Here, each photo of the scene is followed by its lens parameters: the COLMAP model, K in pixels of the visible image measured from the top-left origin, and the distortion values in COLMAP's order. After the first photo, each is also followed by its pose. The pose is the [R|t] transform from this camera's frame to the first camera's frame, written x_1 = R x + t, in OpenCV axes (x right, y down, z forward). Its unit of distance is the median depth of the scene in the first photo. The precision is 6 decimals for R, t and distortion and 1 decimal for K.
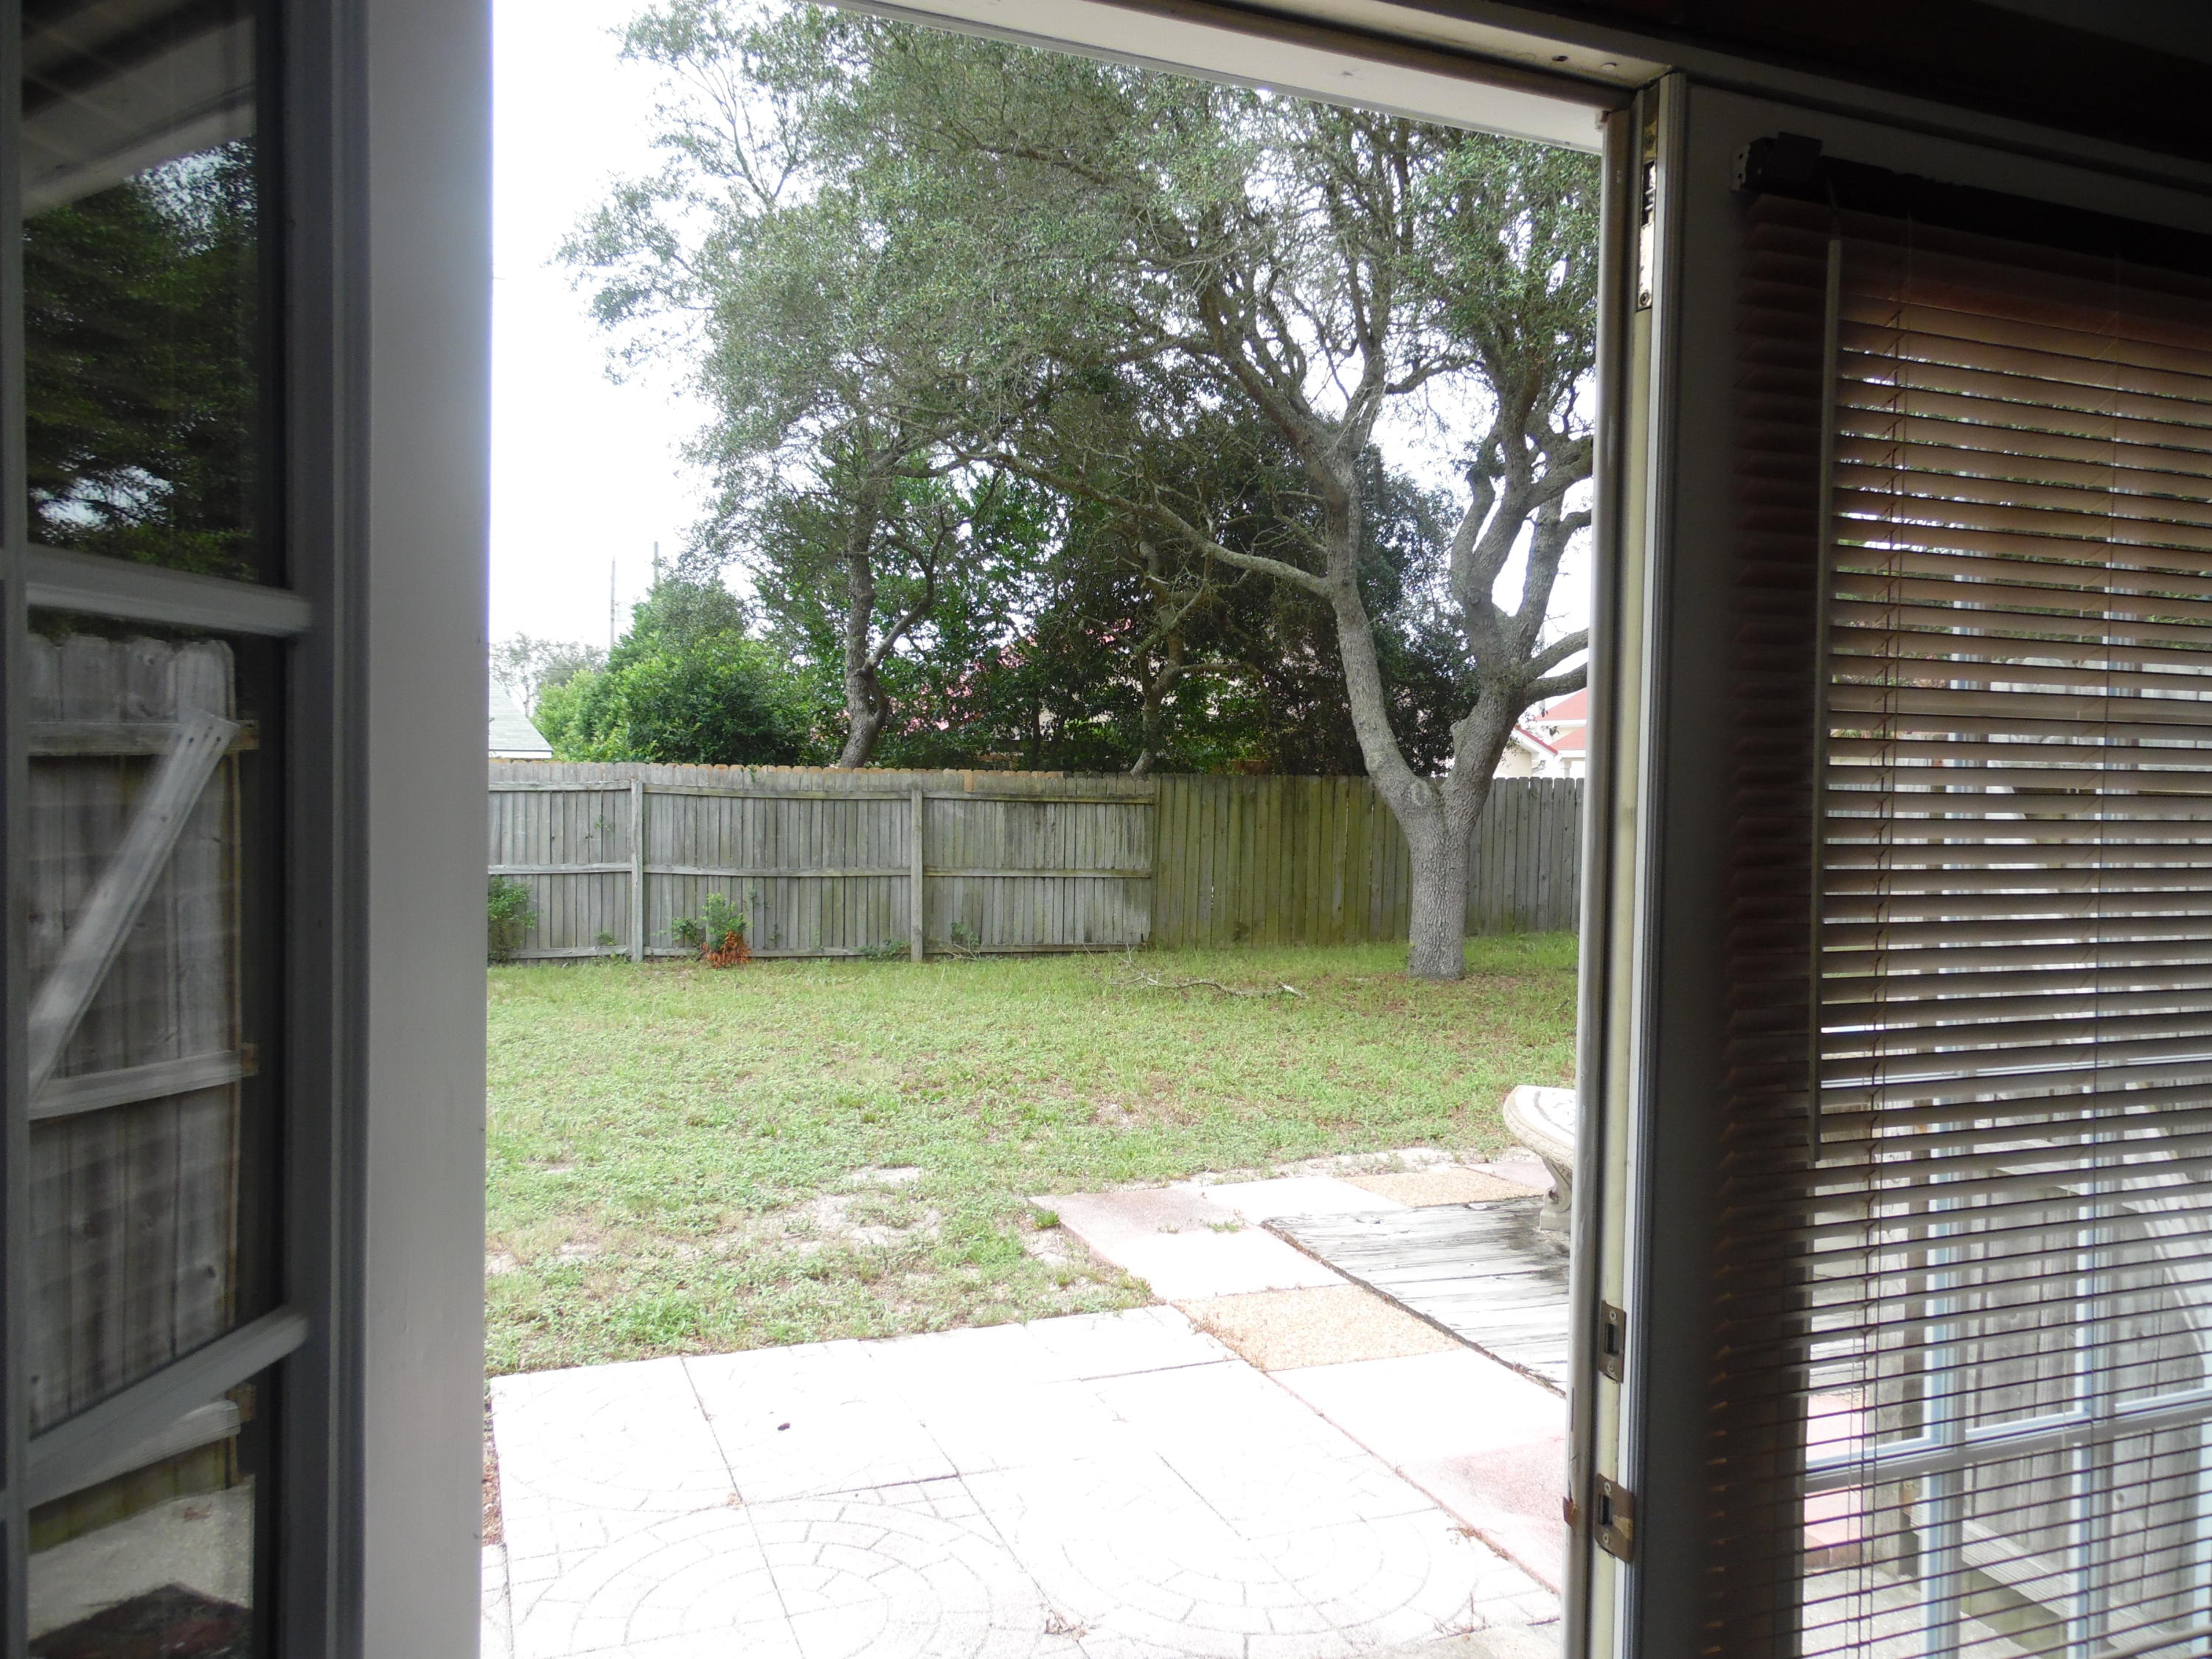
lens RADIAL K [[1652.2, 0, 1116.6], [0, 1652.2, 826.2], [0, 0, 1]] dist [-0.047161, 0.094587]
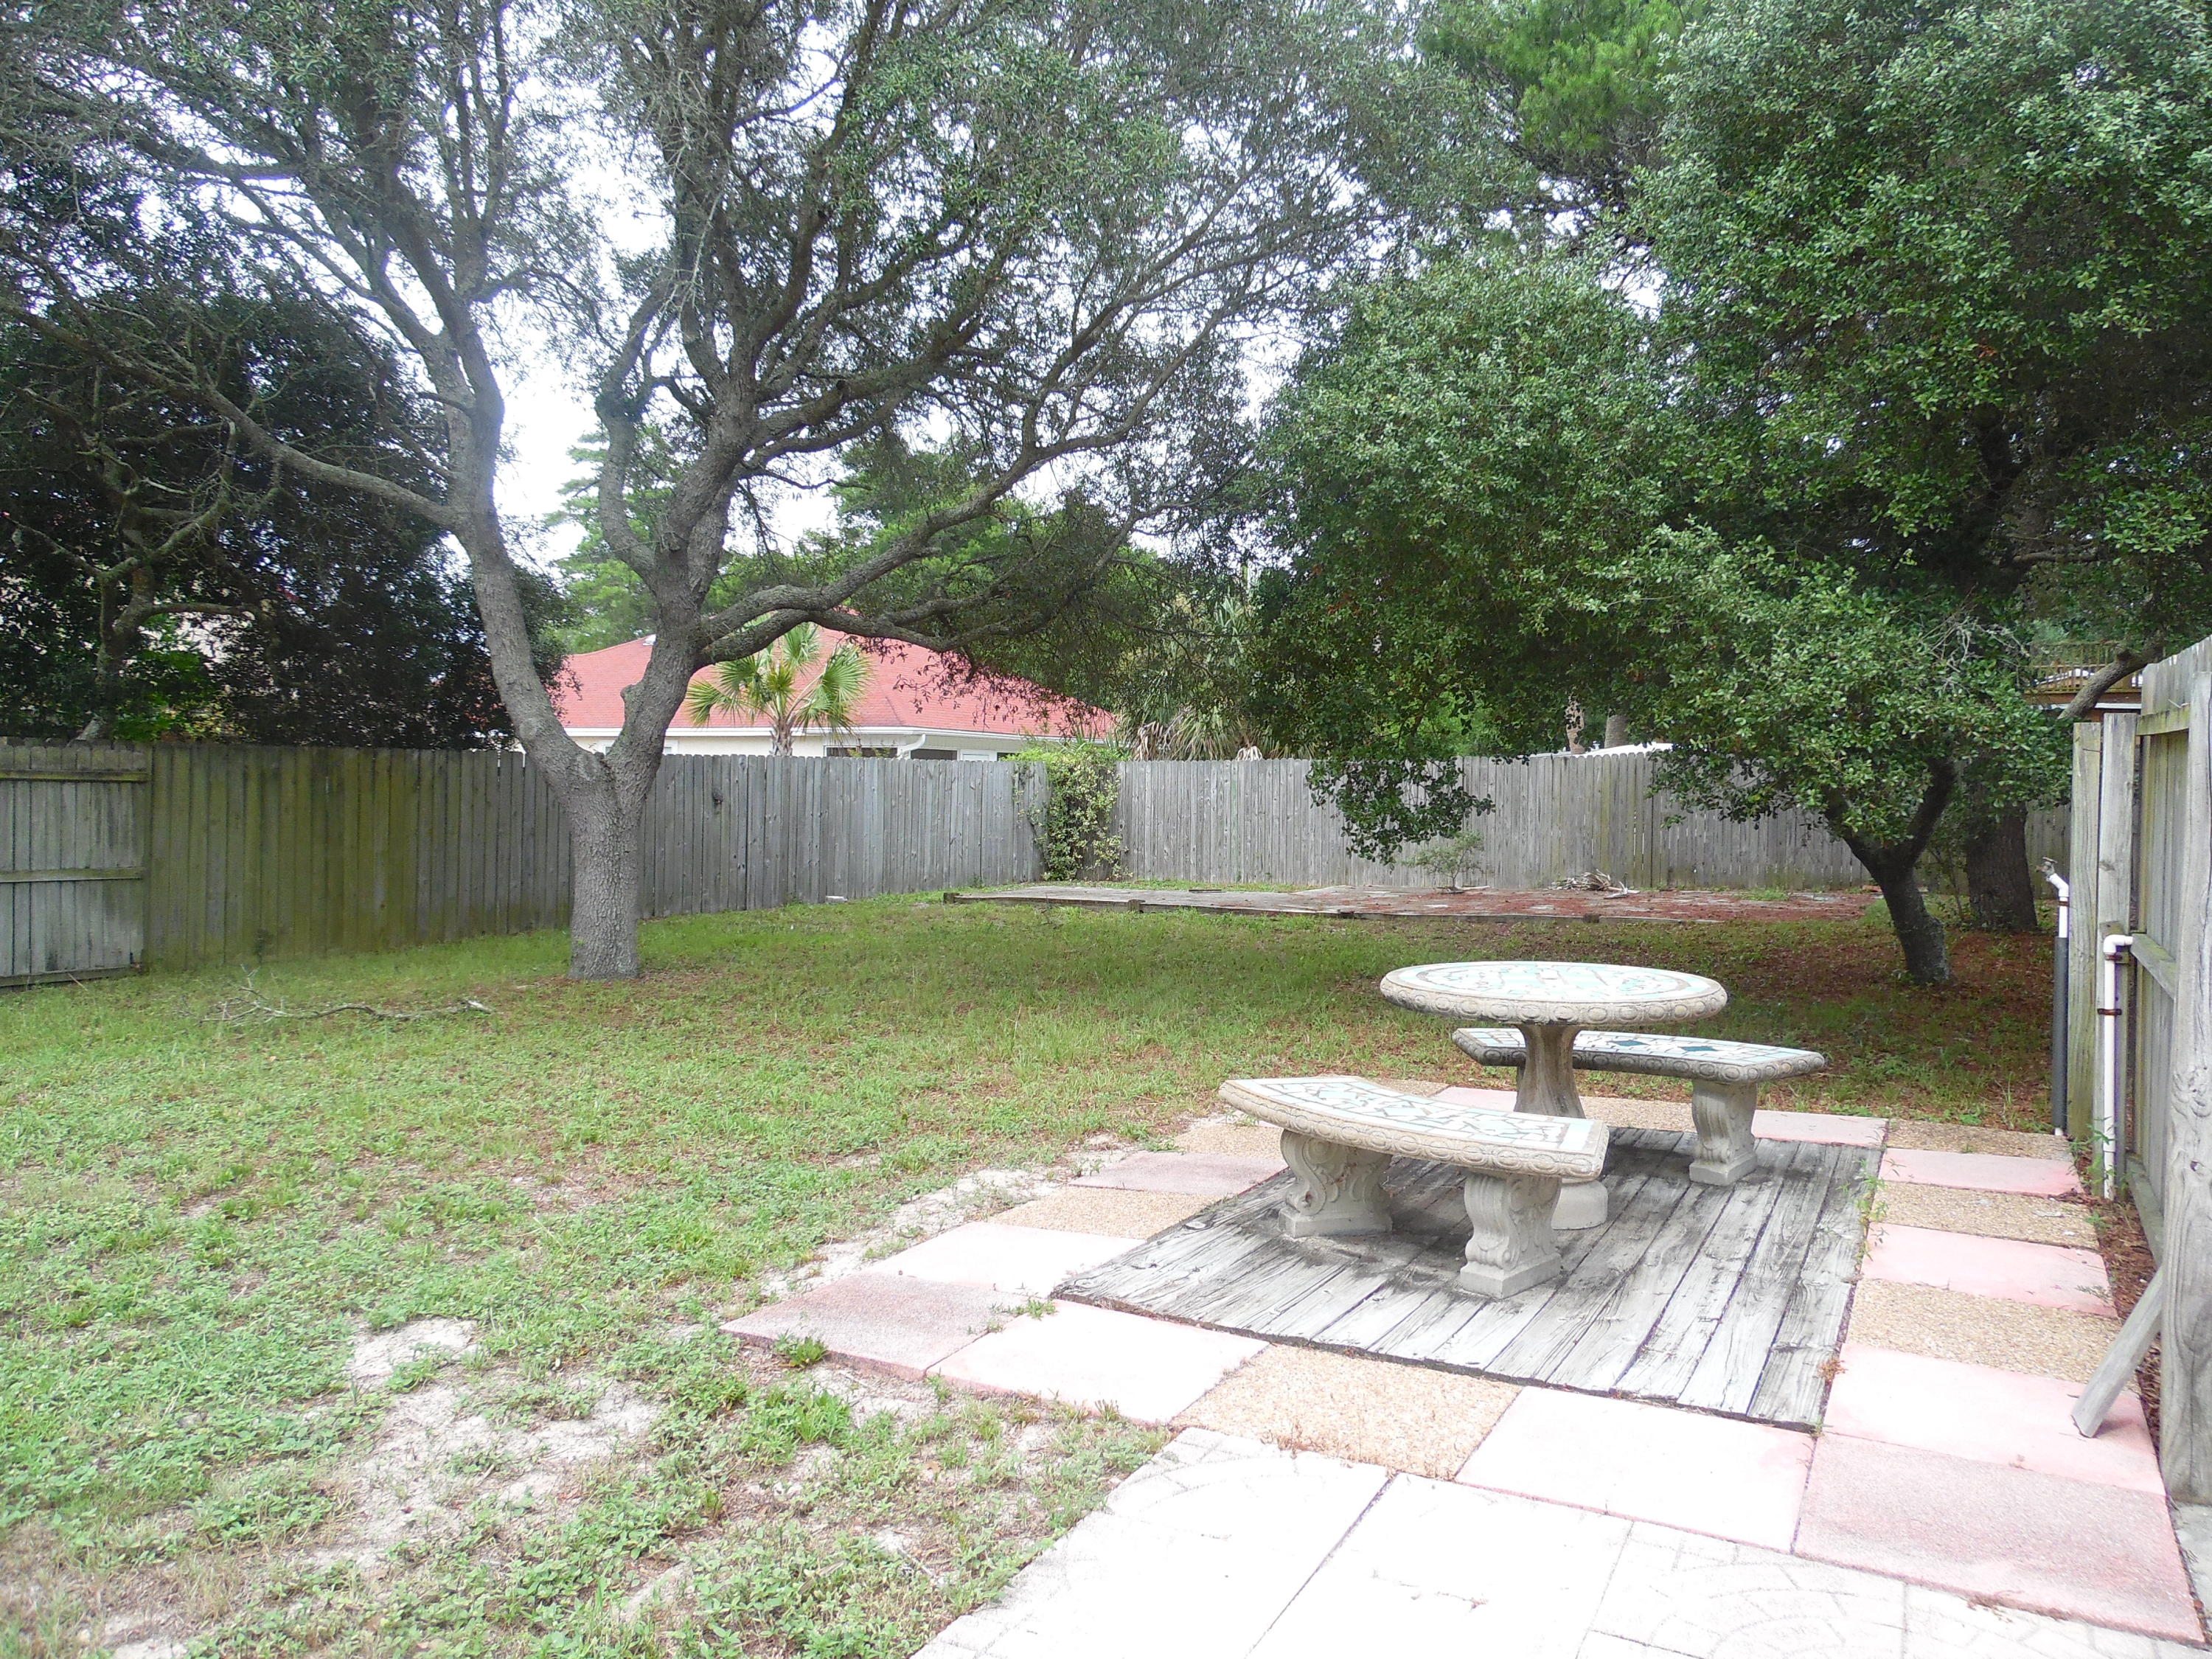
lens RADIAL K [[1652.2, 0, 1116.6], [0, 1652.2, 826.2], [0, 0, 1]] dist [-0.047161, 0.094587]
pose [[0.754128, -0.020582, 0.656405, -0.380875], [0.014412, 0.999787, 0.014791, 0.006081], [-0.656569, -0.001694, 0.754264, 0.368232]]
